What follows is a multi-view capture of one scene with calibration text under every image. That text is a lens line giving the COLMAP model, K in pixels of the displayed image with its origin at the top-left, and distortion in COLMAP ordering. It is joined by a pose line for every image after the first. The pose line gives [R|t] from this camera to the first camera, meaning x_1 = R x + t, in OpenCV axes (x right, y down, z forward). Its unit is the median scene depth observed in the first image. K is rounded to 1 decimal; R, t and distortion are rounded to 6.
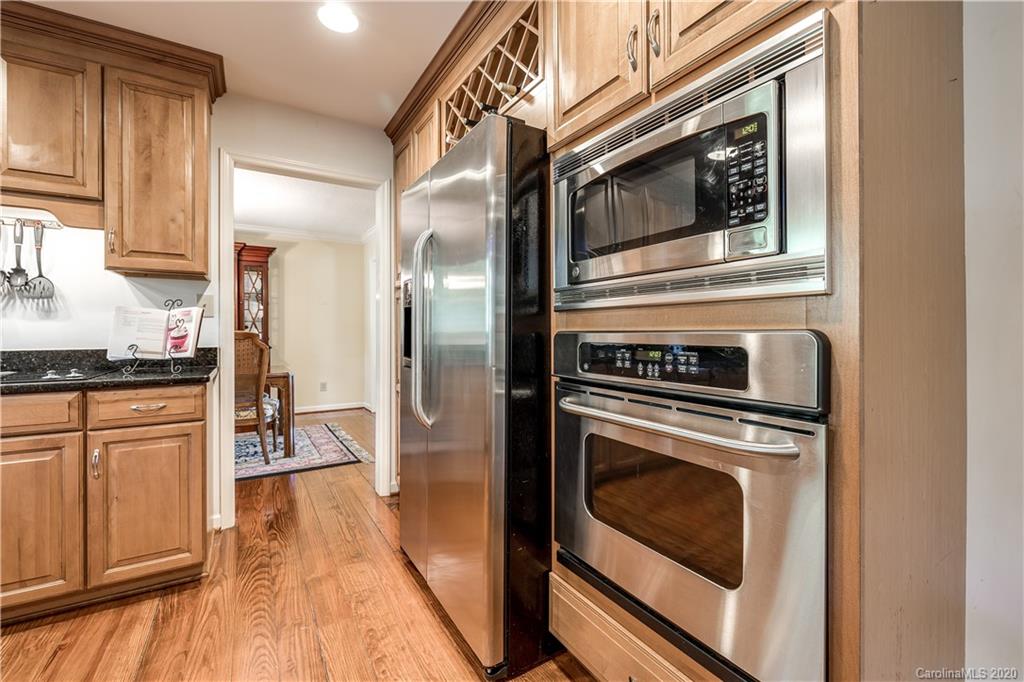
lens RADIAL K [[432.4, 0, 513.0], [0, 432.4, 333.2], [0, 0, 1]] dist [-0.005355, 0.000747]
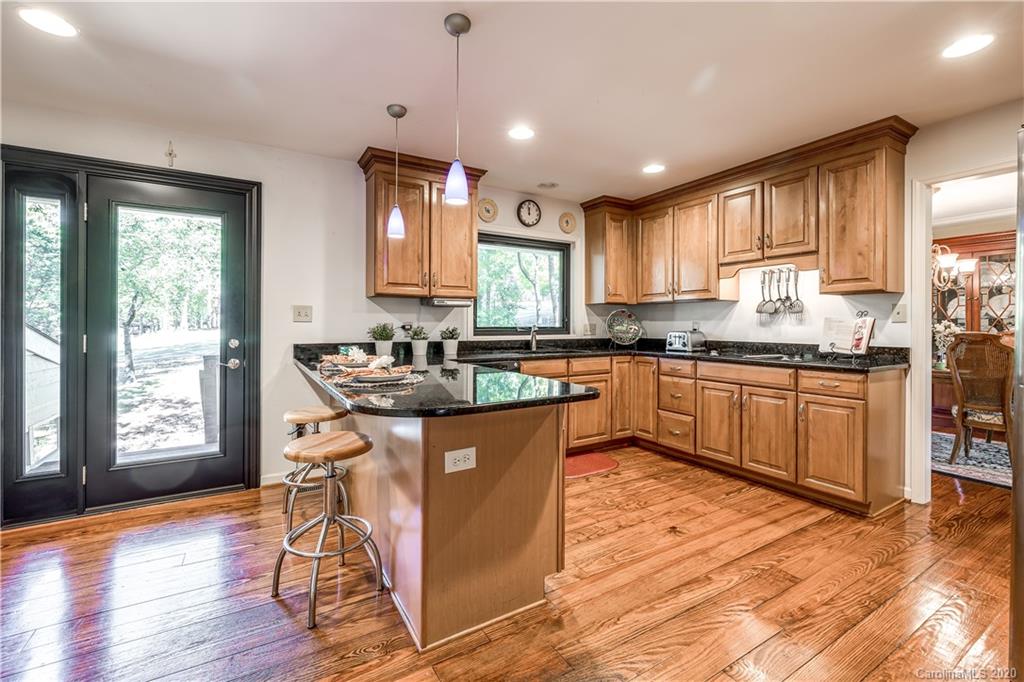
lens RADIAL K [[432.4, 0, 518.2], [0, 432.4, 324.5], [0, 0, 1]] dist [-0.005355, 0.000747]
pose [[0.001310, 0.002117, -0.999997, 0.638813], [-0.003349, 0.999992, 0.002112, -0.037973], [0.999994, 0.003346, 0.001317, -0.105931]]
